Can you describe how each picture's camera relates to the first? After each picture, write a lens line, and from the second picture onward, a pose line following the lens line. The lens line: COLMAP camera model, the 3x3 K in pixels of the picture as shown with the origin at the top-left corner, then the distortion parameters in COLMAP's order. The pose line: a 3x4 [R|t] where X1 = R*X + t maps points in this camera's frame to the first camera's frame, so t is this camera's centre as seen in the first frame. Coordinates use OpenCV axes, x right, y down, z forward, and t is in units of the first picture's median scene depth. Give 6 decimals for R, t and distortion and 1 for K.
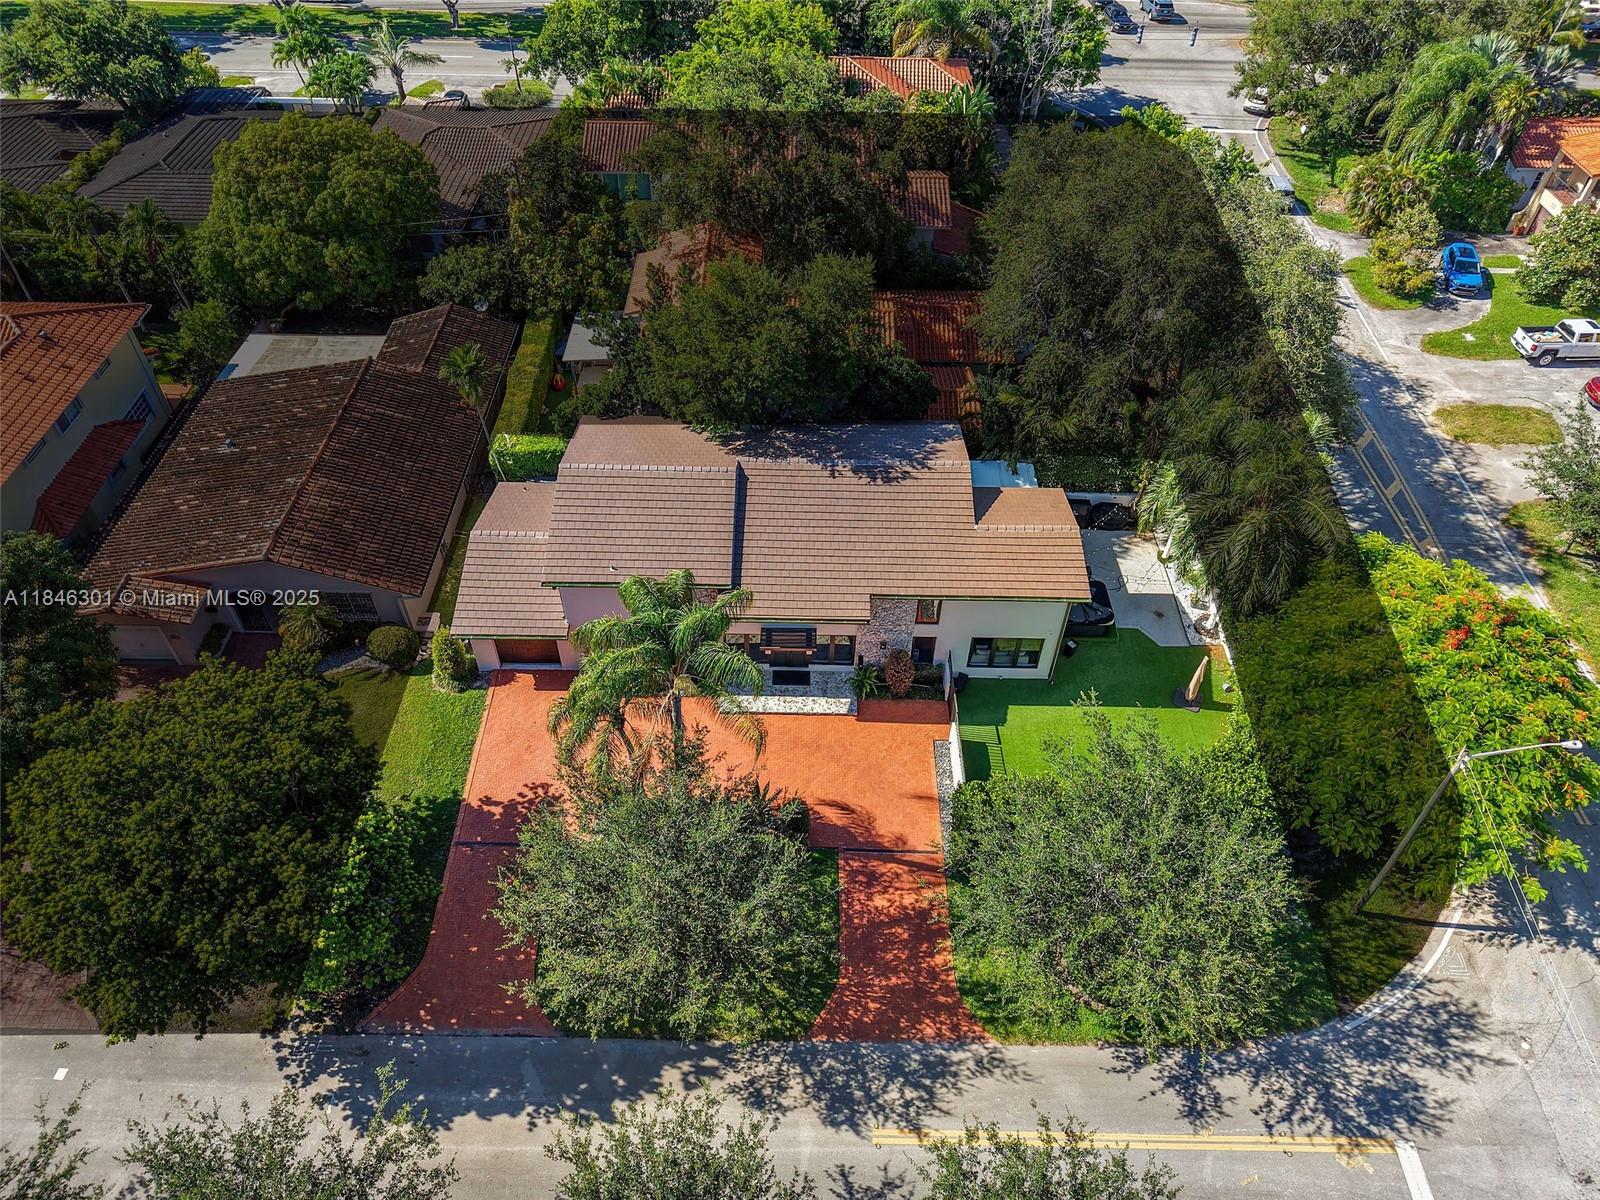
lens RADIAL K [[1077.5, 0, 799.7], [0, 1077.5, 602.2], [0, 0, 1]] dist [0.010335, -0.008838]
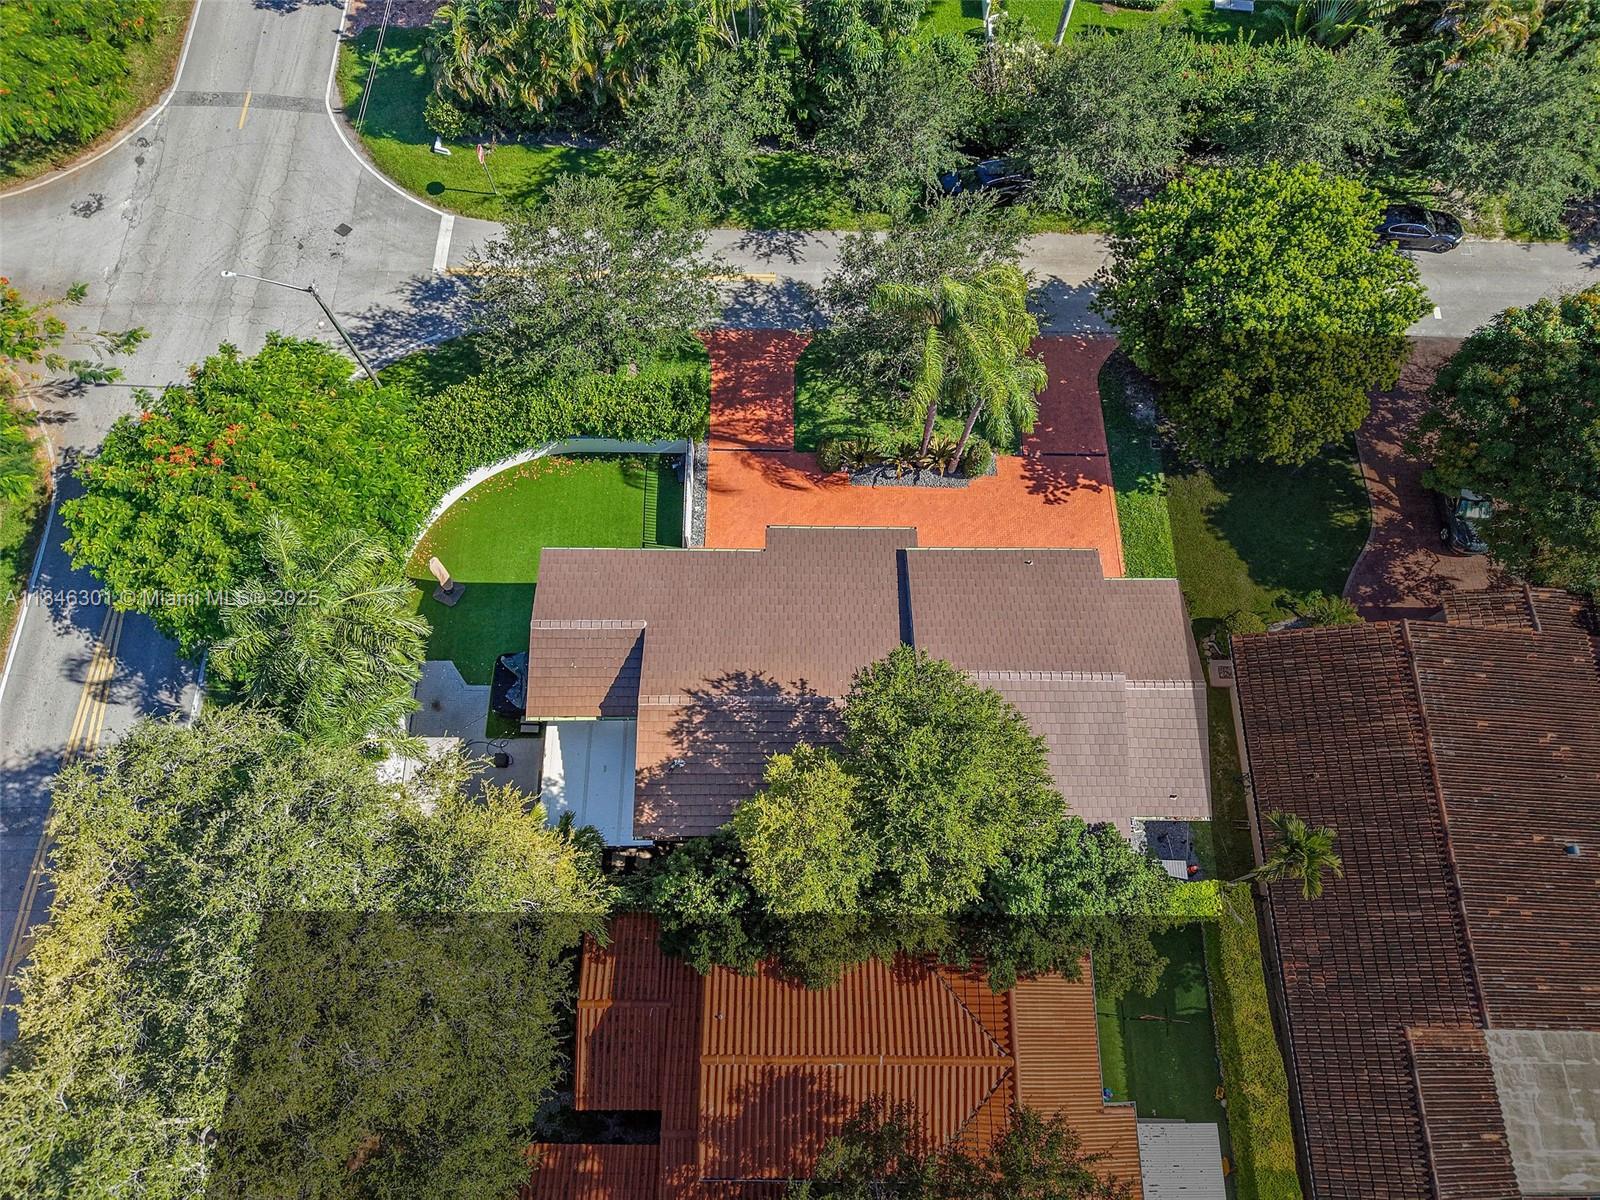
lens RADIAL K [[1077.5, 0, 795.7], [0, 1077.5, 597.1], [0, 0, 1]] dist [0.010335, -0.008838]
pose [[-0.999747, -0.001501, -0.022423, 0.064277], [-0.019734, -0.418781, 0.907873, -0.995602], [-0.010754, 0.908086, 0.418645, 0.673164]]
